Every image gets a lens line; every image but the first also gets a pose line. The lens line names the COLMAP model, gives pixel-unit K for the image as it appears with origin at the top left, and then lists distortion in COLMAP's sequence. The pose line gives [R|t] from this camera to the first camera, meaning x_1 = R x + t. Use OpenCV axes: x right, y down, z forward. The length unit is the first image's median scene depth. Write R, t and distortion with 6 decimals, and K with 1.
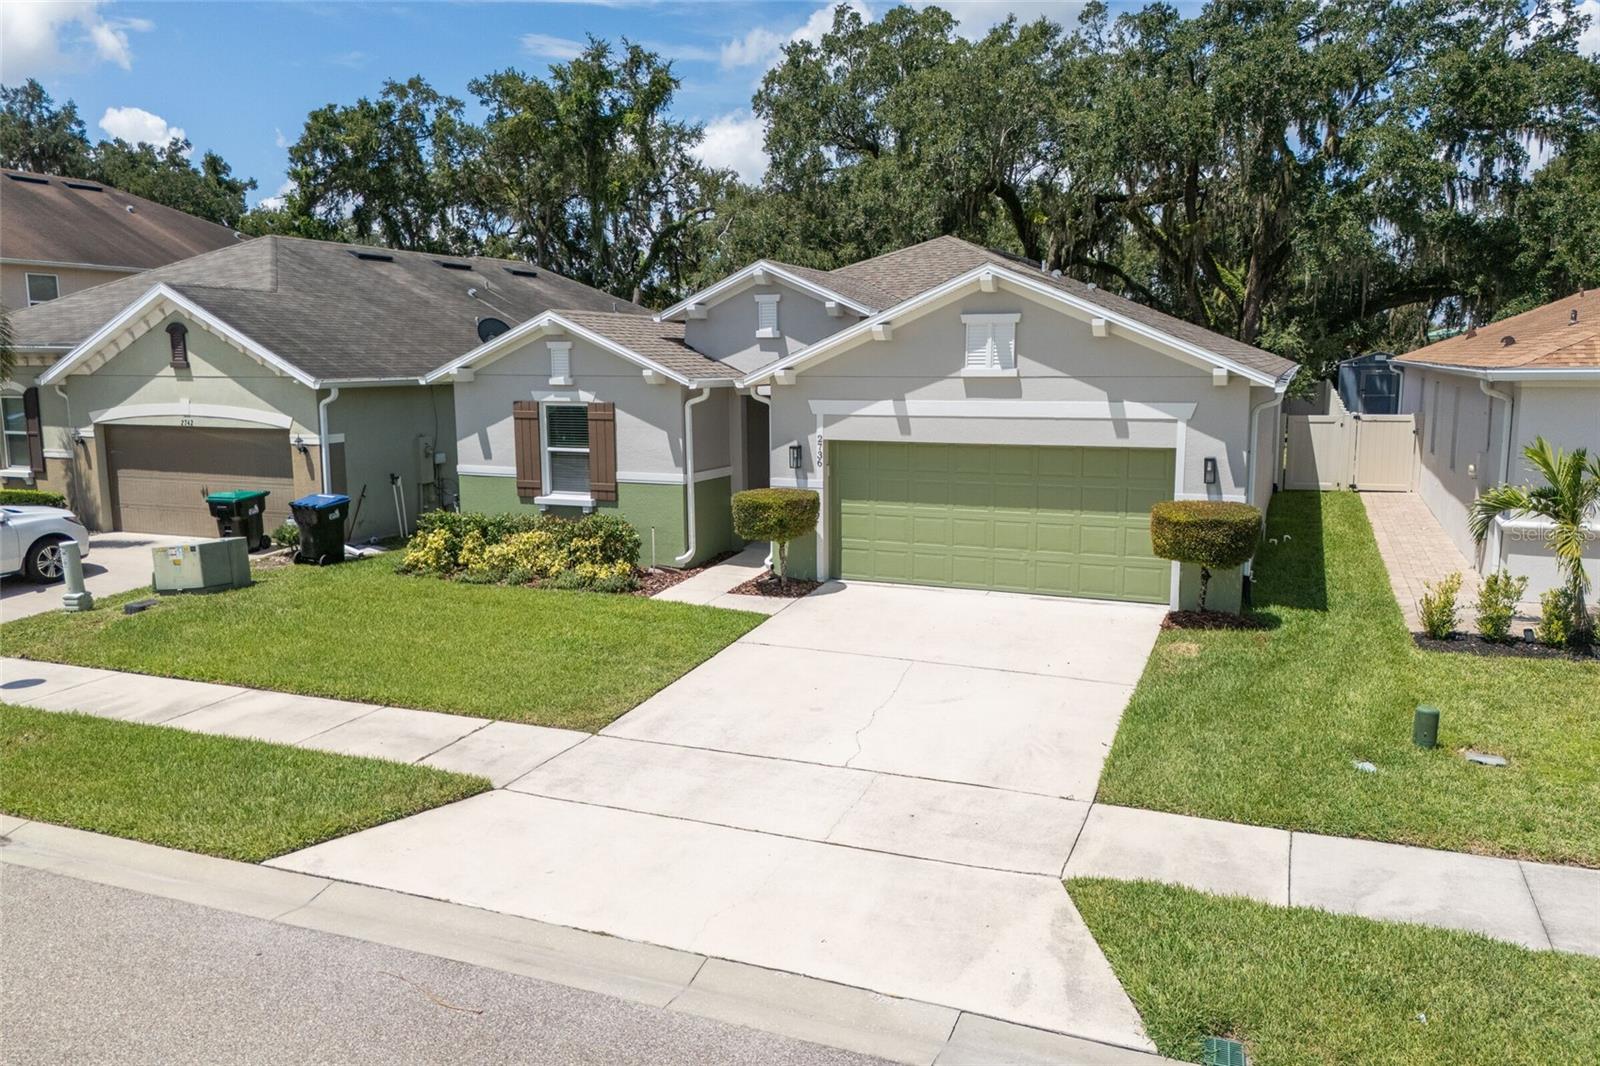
lens RADIAL K [[1186.6, 0, 796.4], [0, 1186.6, 525.6], [0, 0, 1]] dist [0.066800, -0.058171]
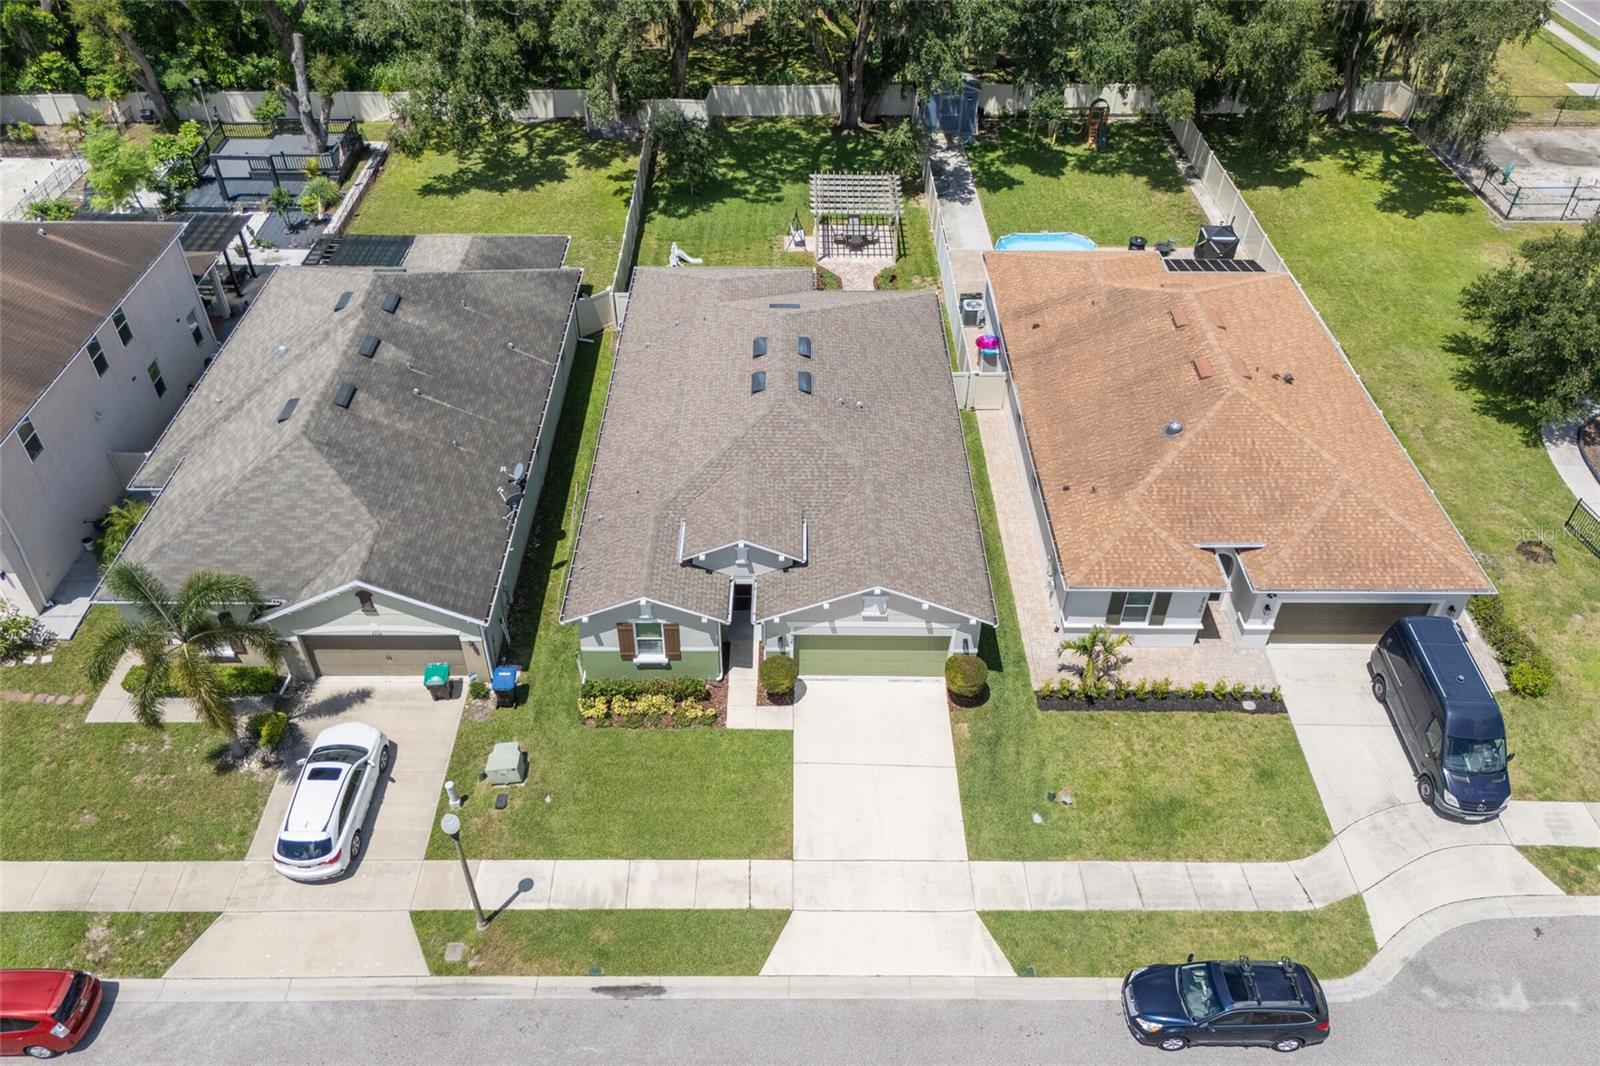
lens RADIAL K [[1186.6, 0, 796.4], [0, 1186.6, 525.6], [0, 0, 1]] dist [0.066800, -0.058171]
pose [[0.919407, -0.243955, 0.308507, -0.598277], [0.040941, 0.839493, 0.541827, -1.432858], [-0.391171, -0.485529, 0.781823, -0.578044]]
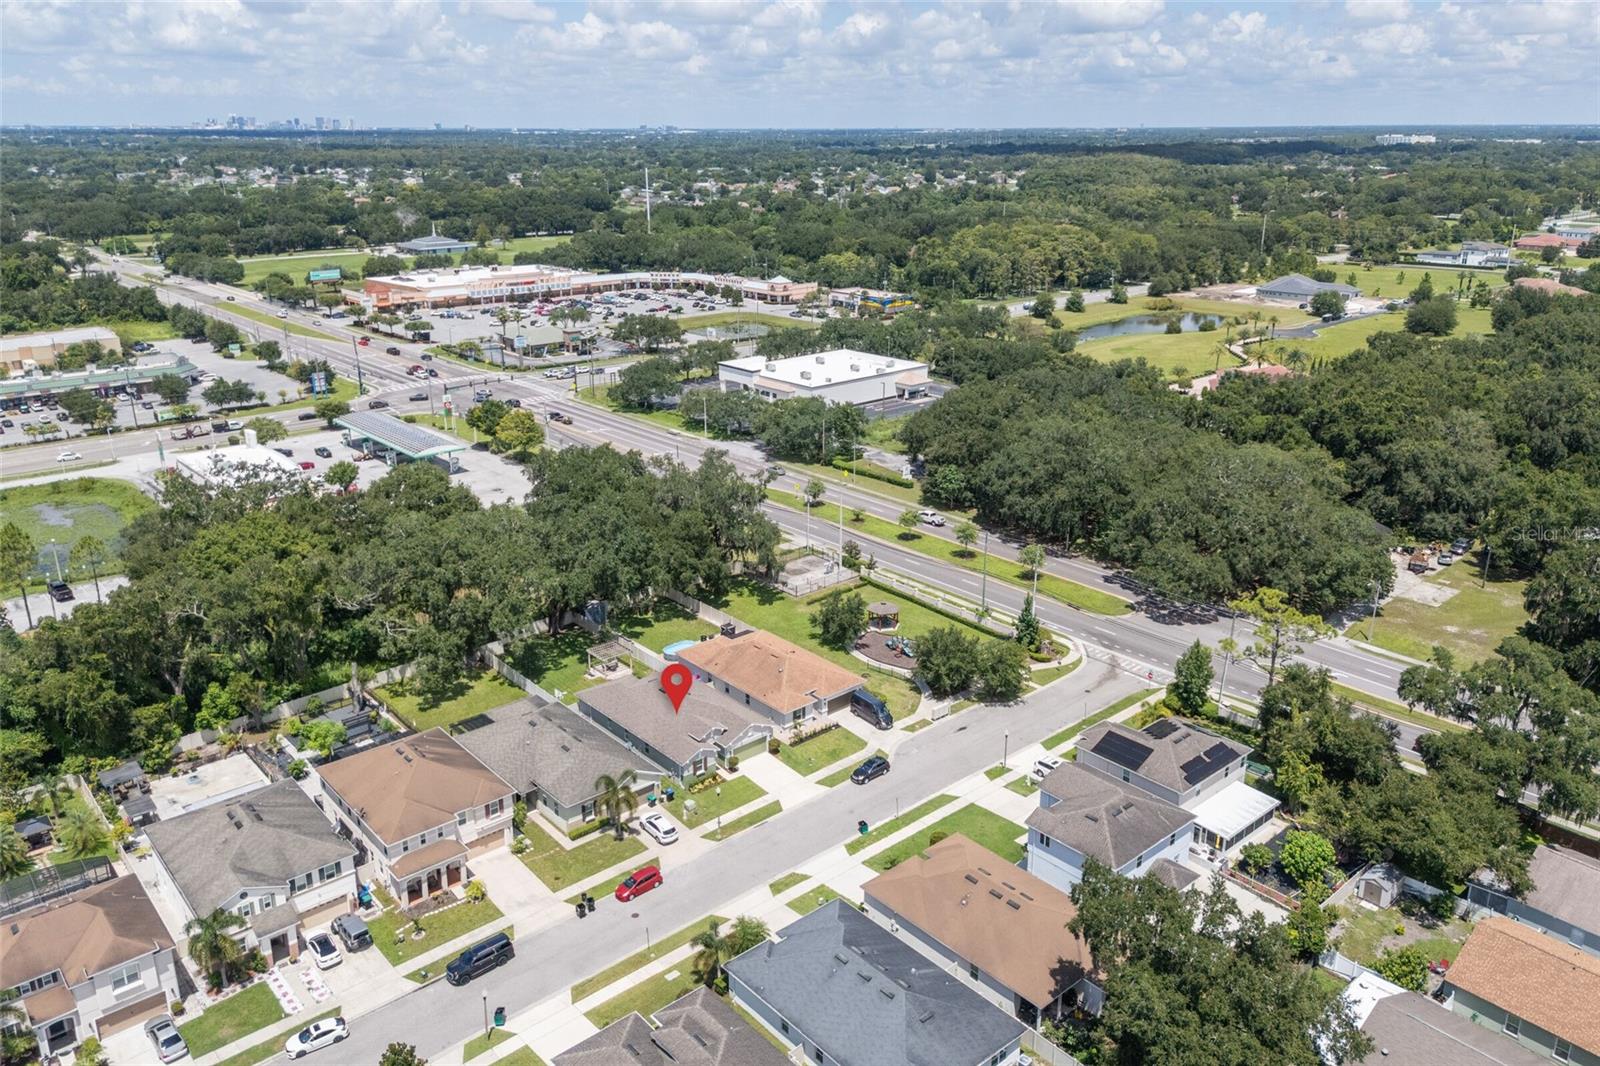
lens RADIAL K [[1191.4, 0, 813.4], [0, 1191.4, 488.7], [0, 0, 1]] dist [0.067841, -0.068287]
pose [[0.429008, -0.257679, 0.865768, -6.121755], [0.123023, 0.966186, 0.226606, -3.454297], [-0.894884, 0.009294, 0.446202, -2.964023]]
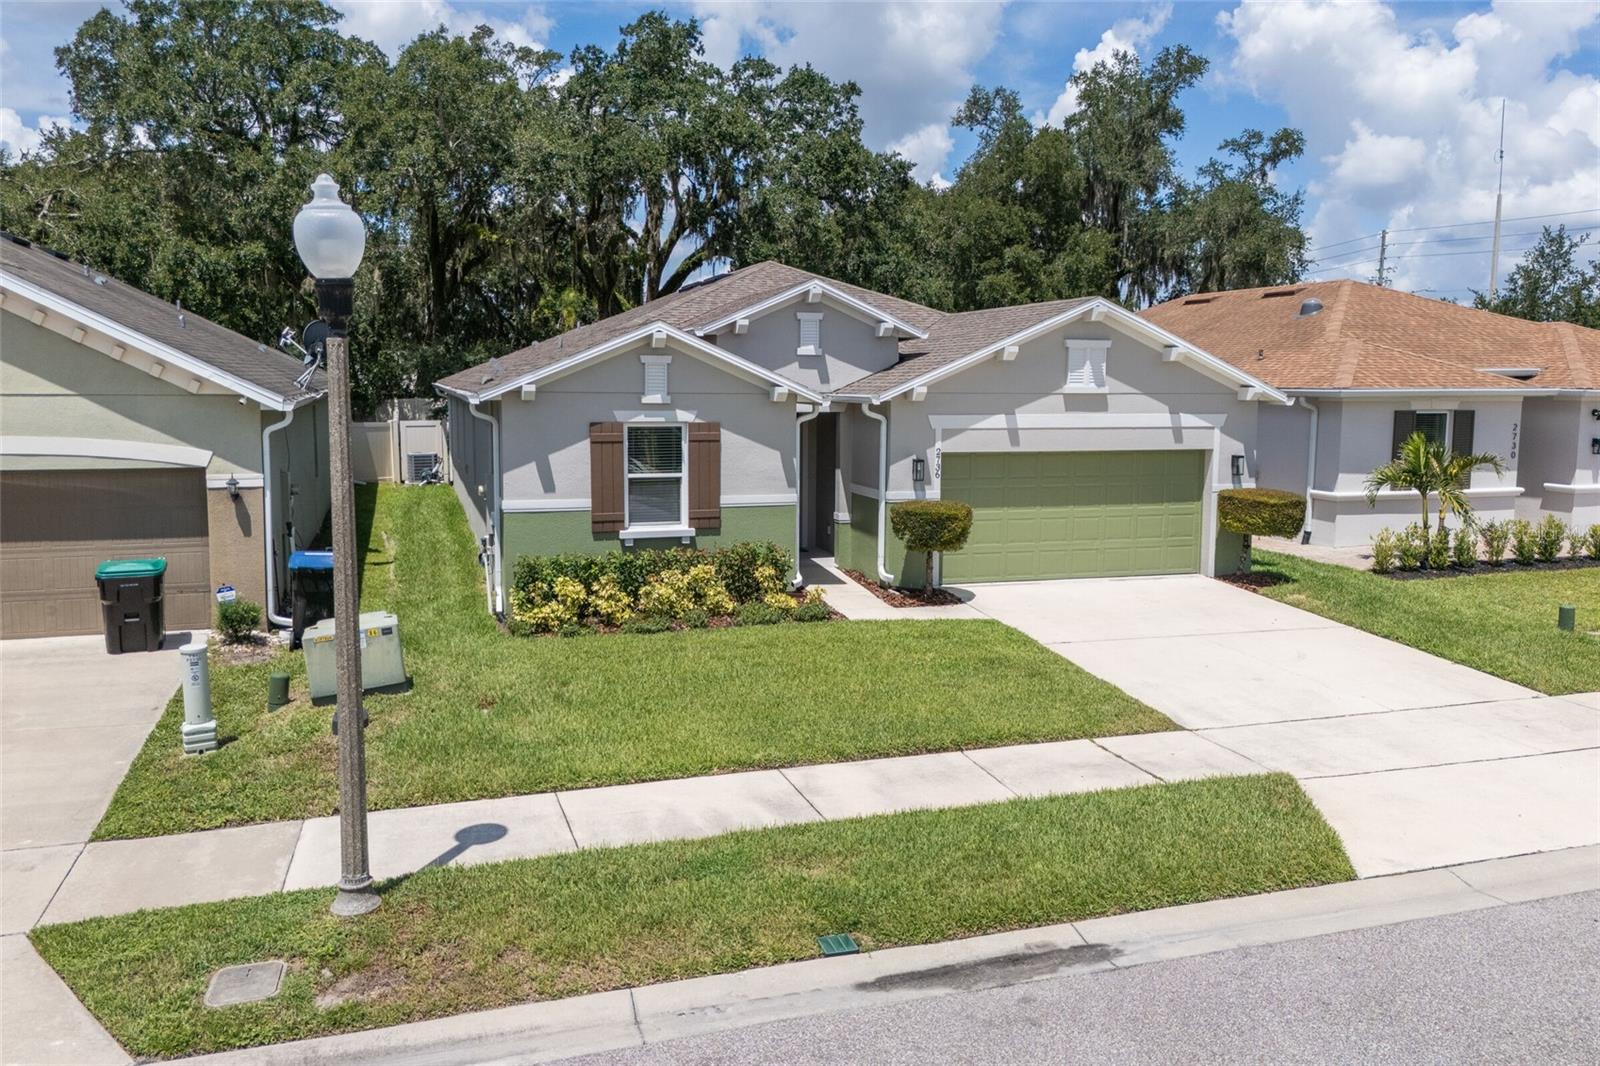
lens RADIAL K [[1203.0, 0, 789.0], [0, 1203.0, 484.2], [0, 0, 1]] dist [0.066266, -0.050369]
pose [[0.757930, -0.048090, 0.650561, -0.807774], [0.082558, 0.996332, -0.022534, -0.032973], [-0.647090, 0.070788, 0.759120, 0.288324]]
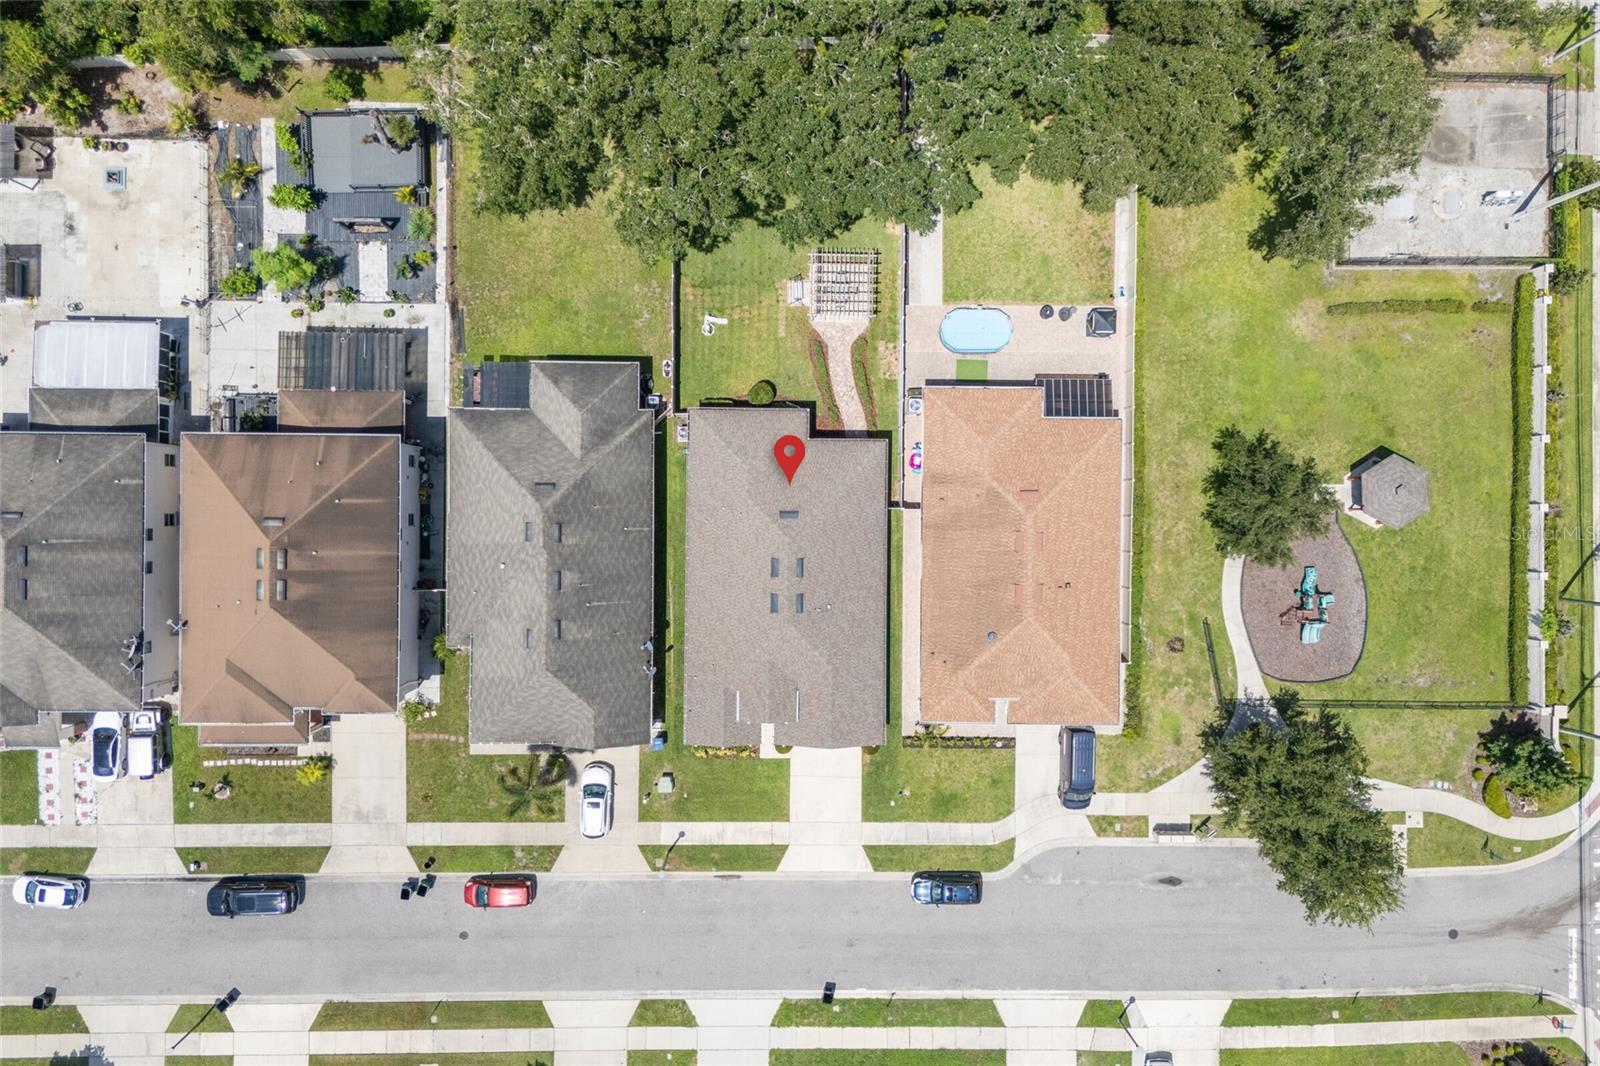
lens RADIAL K [[1186.6, 0, 796.4], [0, 1186.6, 525.6], [0, 0, 1]] dist [0.066800, -0.058171]
pose [[0.923134, -0.383239, 0.030852, 0.219079], [0.020441, 0.129053, 0.991427, -4.863694], [-0.383935, -0.914589, 0.126967, 1.200241]]
